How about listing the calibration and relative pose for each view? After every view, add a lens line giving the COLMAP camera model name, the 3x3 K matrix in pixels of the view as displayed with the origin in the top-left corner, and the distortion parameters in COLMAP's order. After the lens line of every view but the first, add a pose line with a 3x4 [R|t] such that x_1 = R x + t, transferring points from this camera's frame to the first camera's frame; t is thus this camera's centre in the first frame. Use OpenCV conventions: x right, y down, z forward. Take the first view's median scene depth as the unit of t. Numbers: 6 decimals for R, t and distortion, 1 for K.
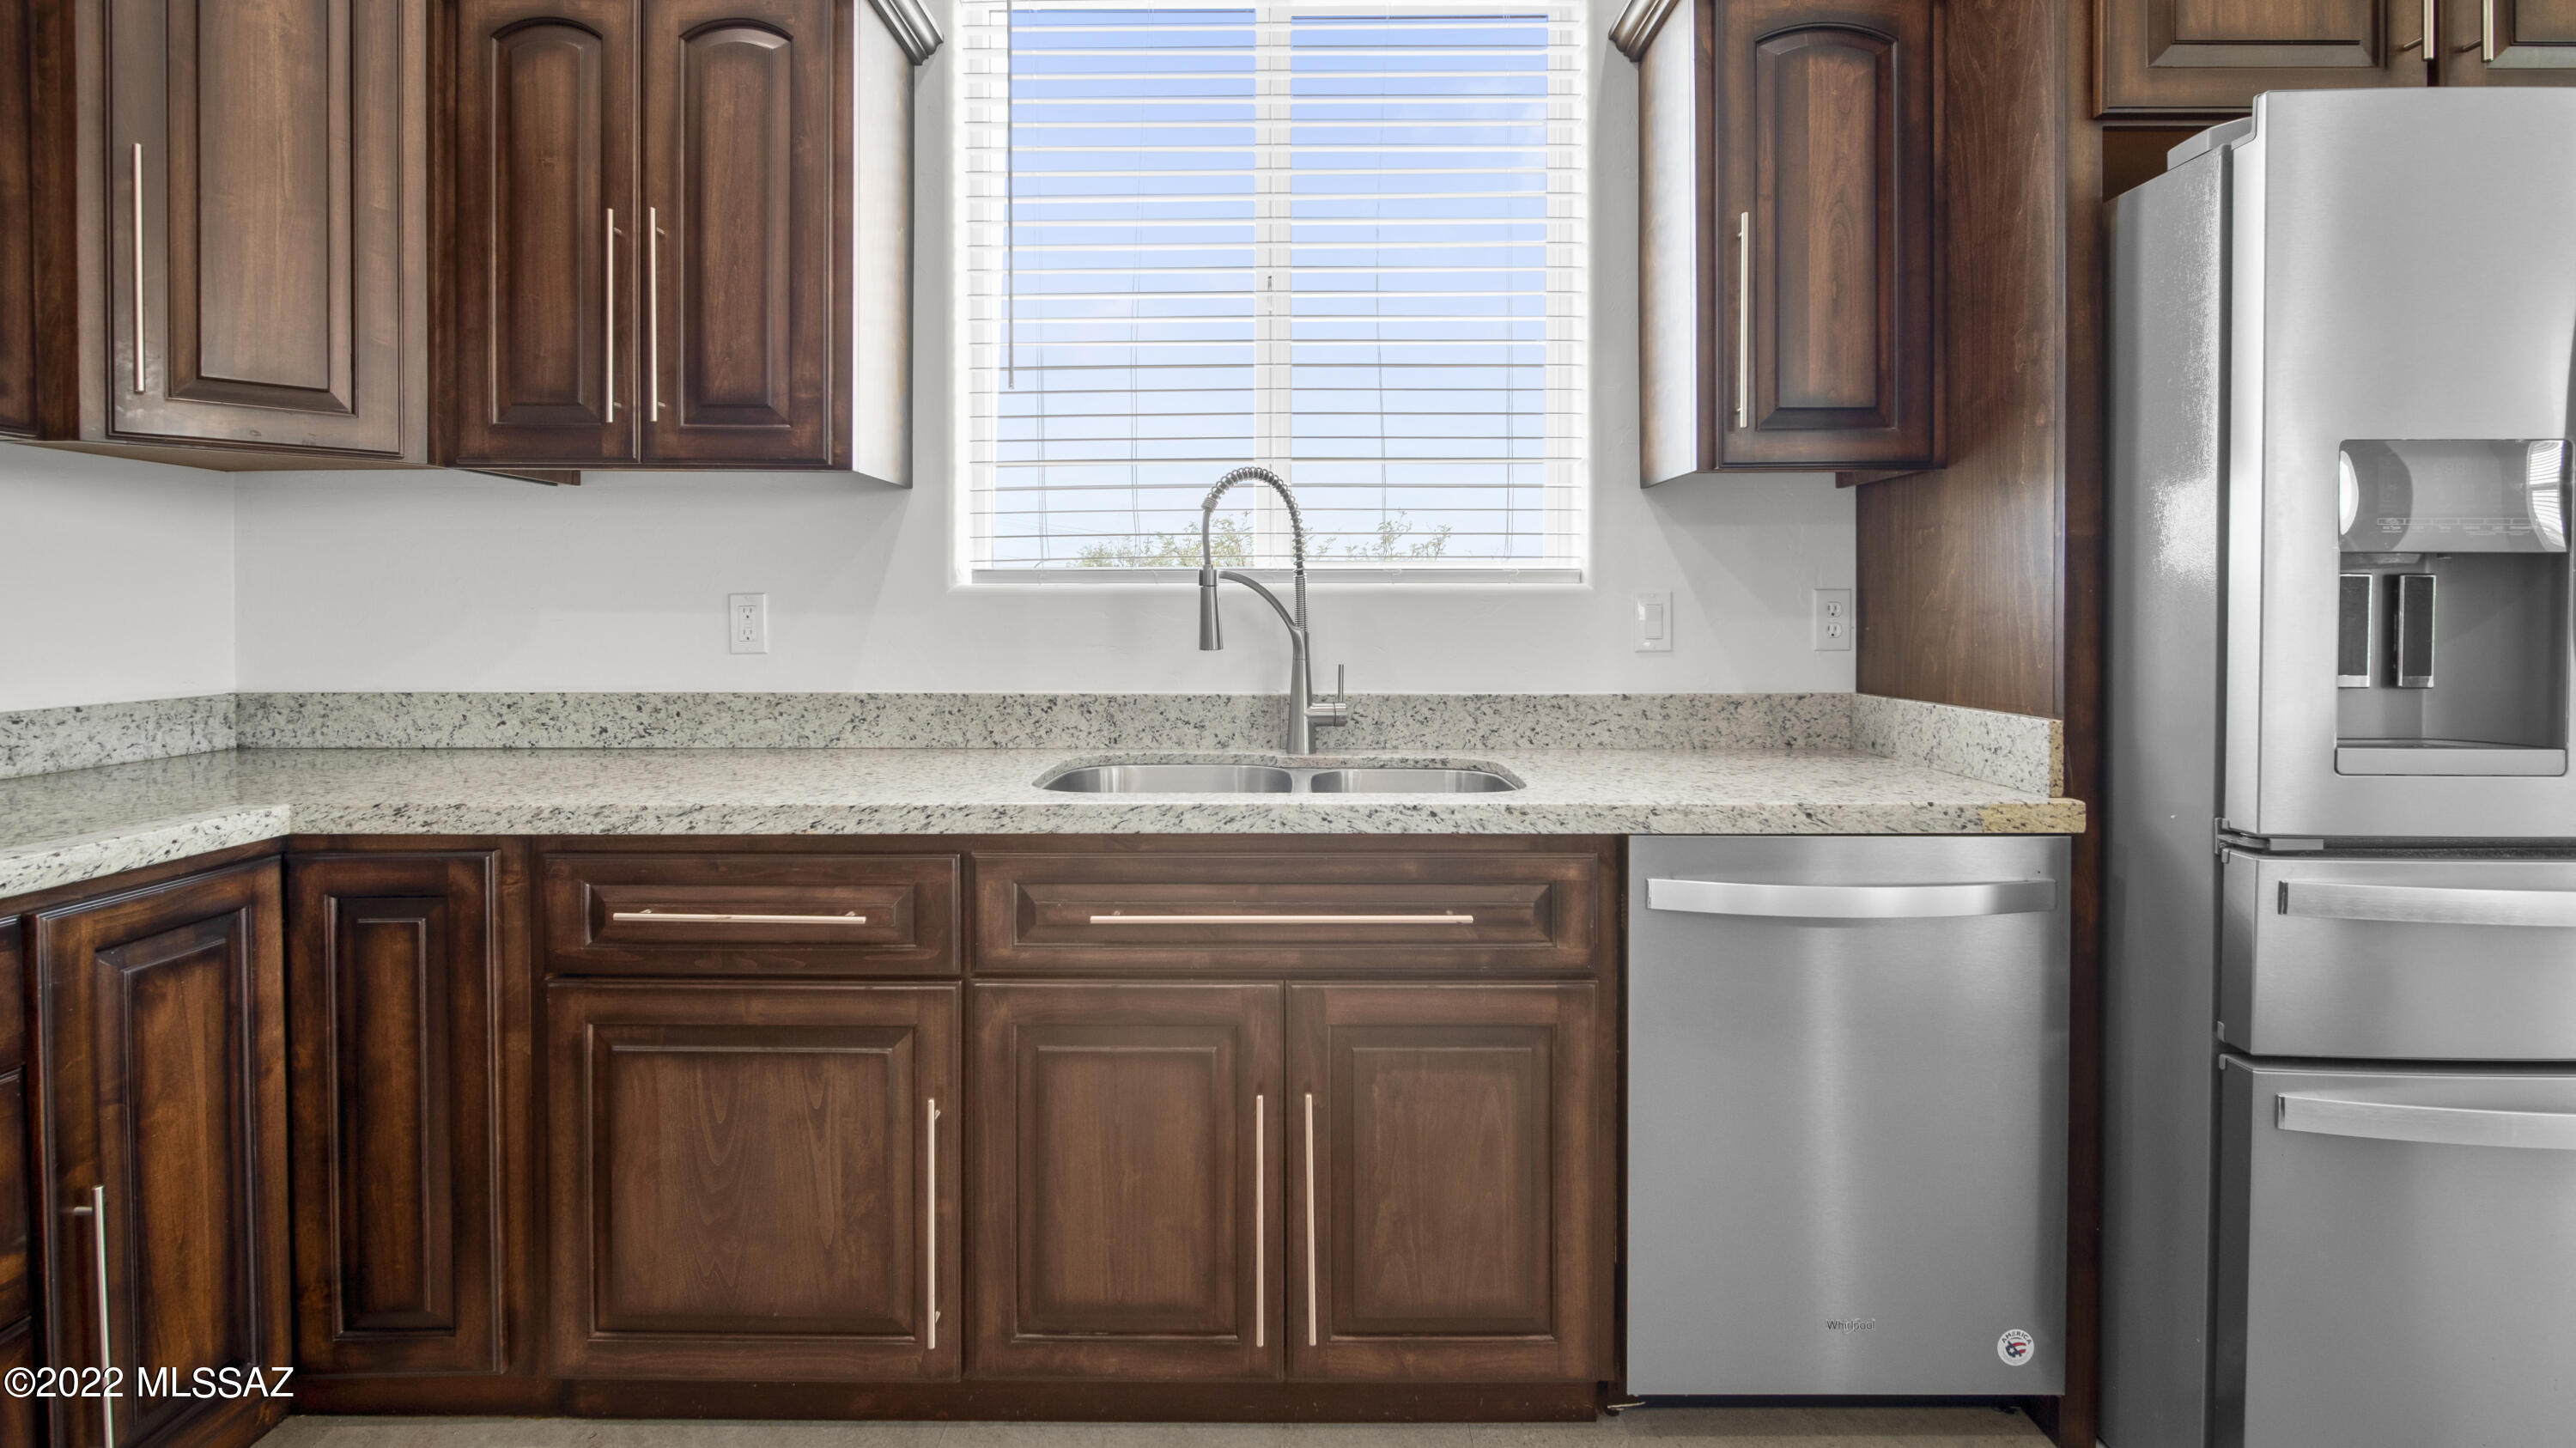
lens RADIAL K [[1201.0, 0, 1297.4], [0, 1201.0, 642.9], [0, 0, 1]] dist [-0.003790, -0.000972]
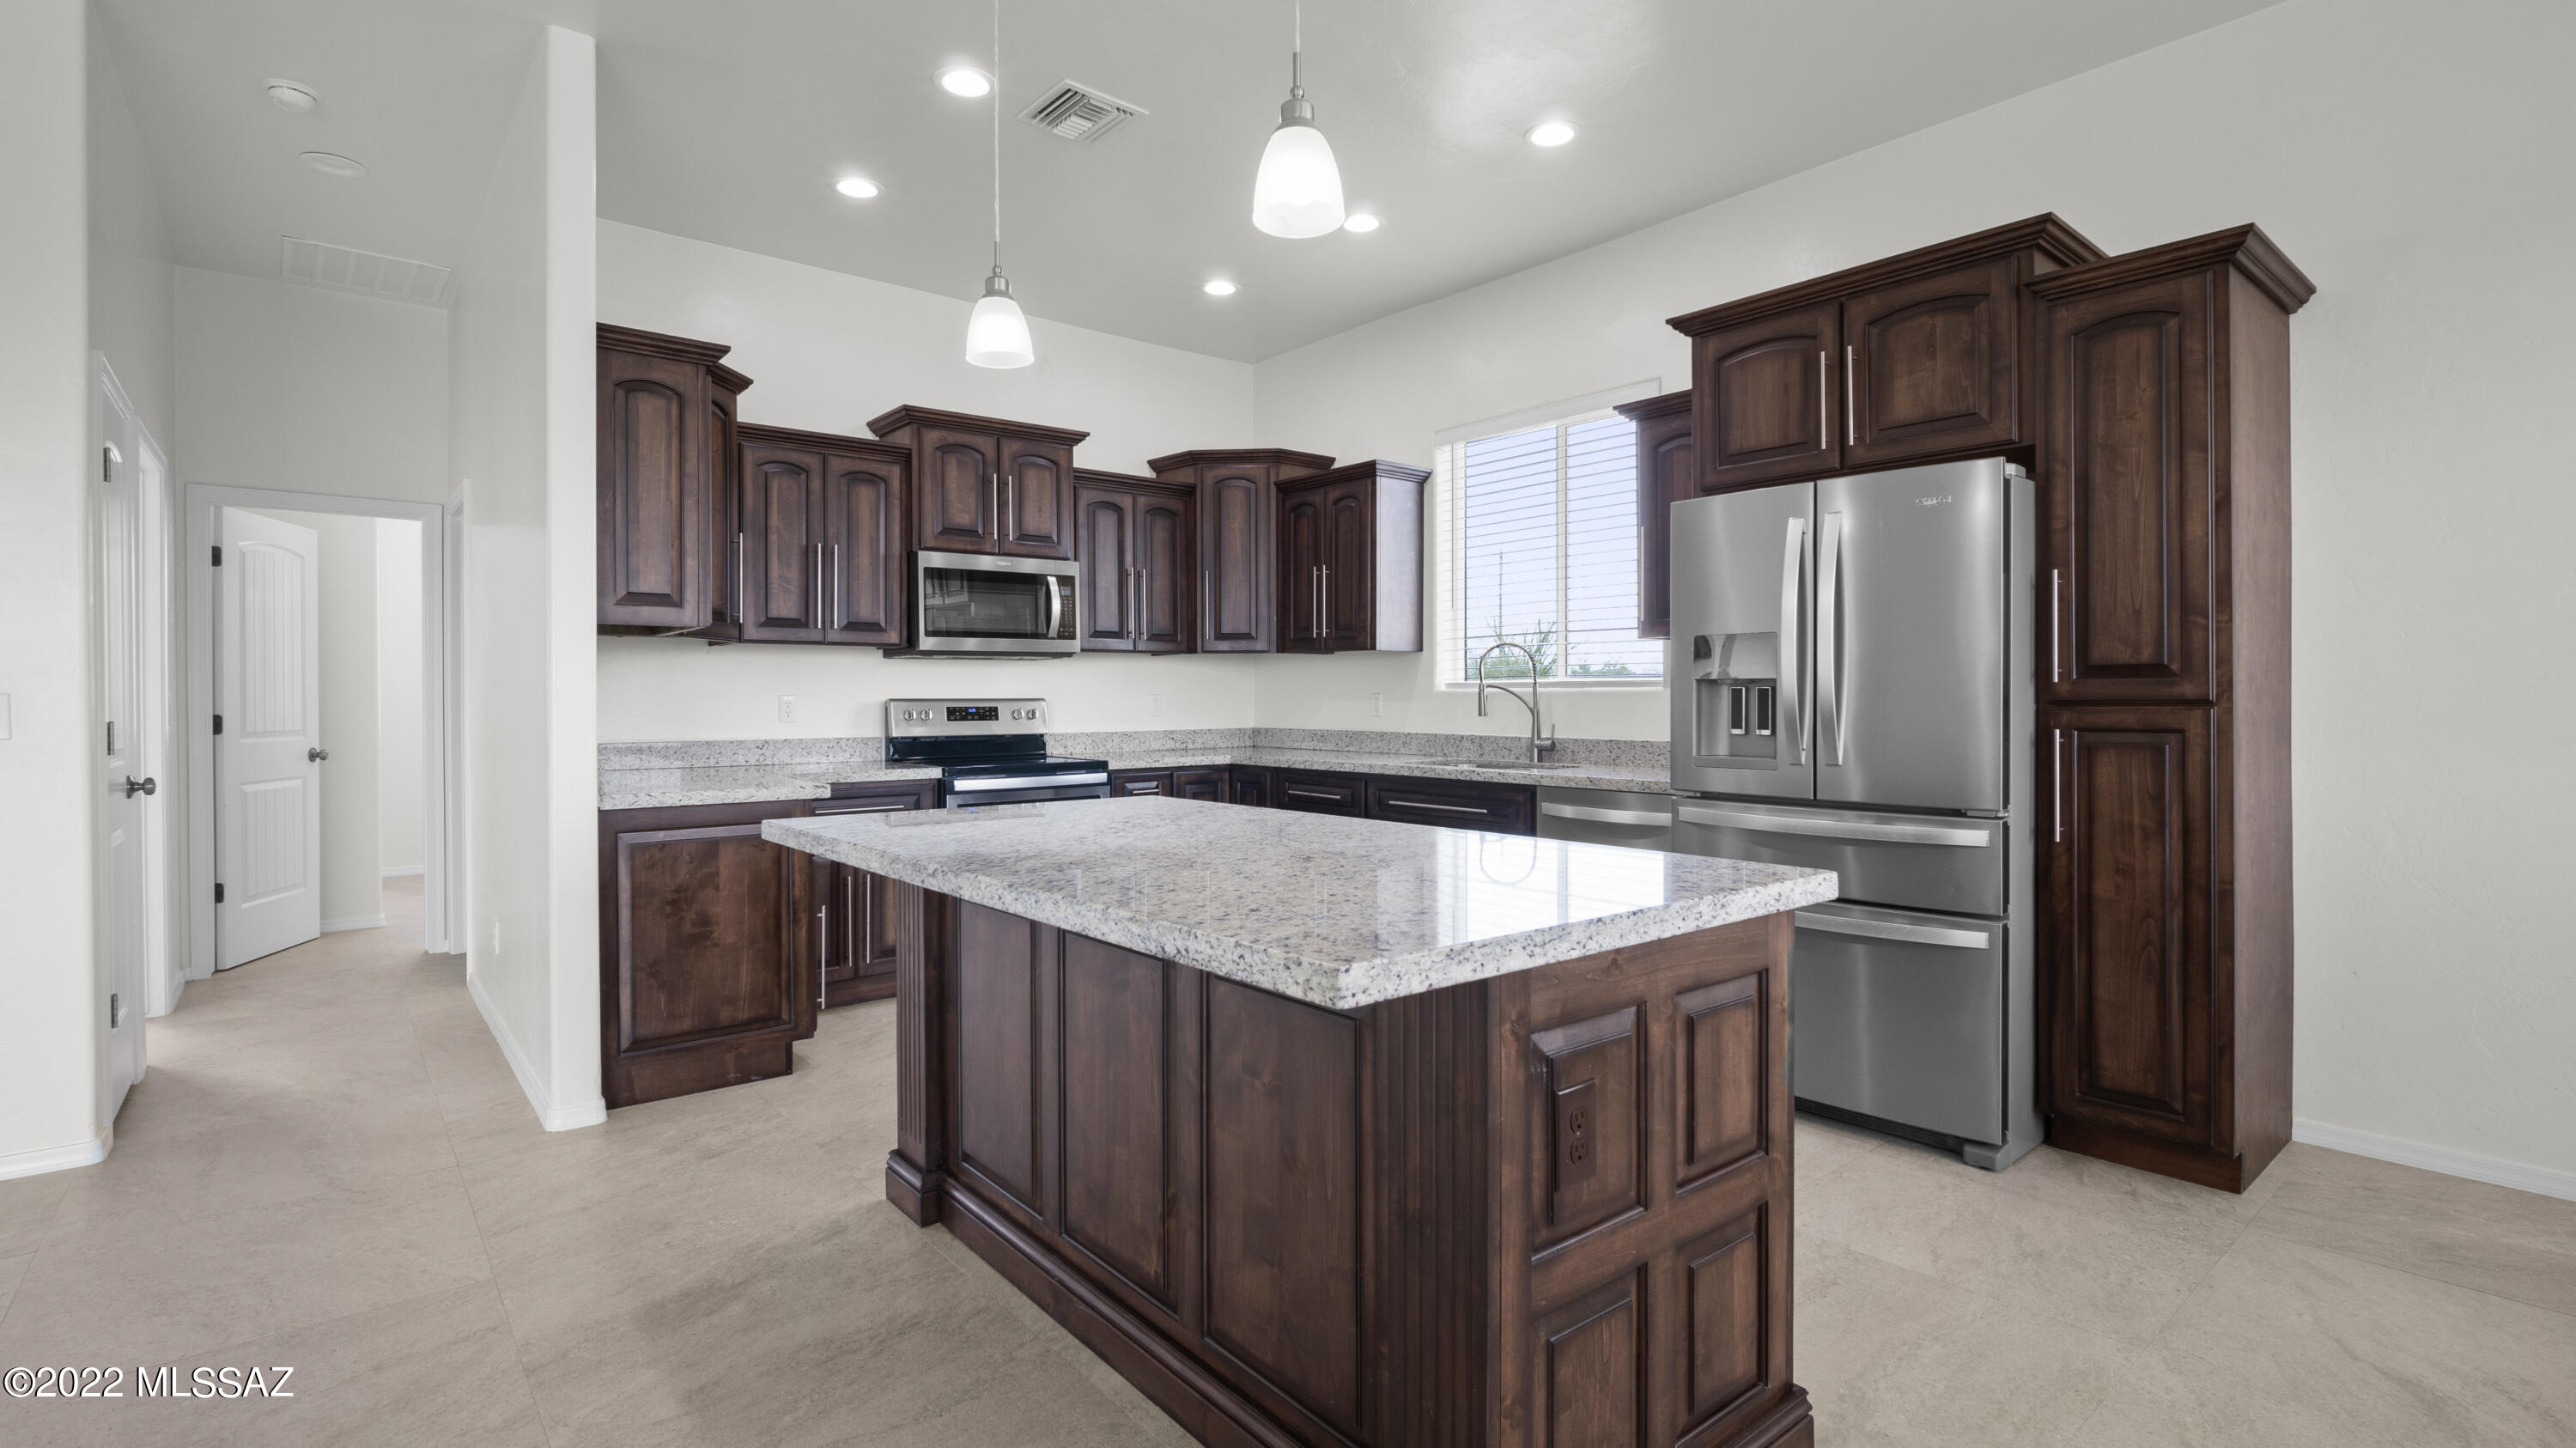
lens RADIAL K [[1179.4, 0, 1288.0], [0, 1179.4, 702.7], [0, 0, 1]] dist [0.001105, -0.005951]
pose [[0.640494, 0.003211, -0.767957, 1.849791], [-0.017996, 0.999779, -0.010829, 0.013755], [0.767752, 0.020756, 0.640410, -1.052591]]
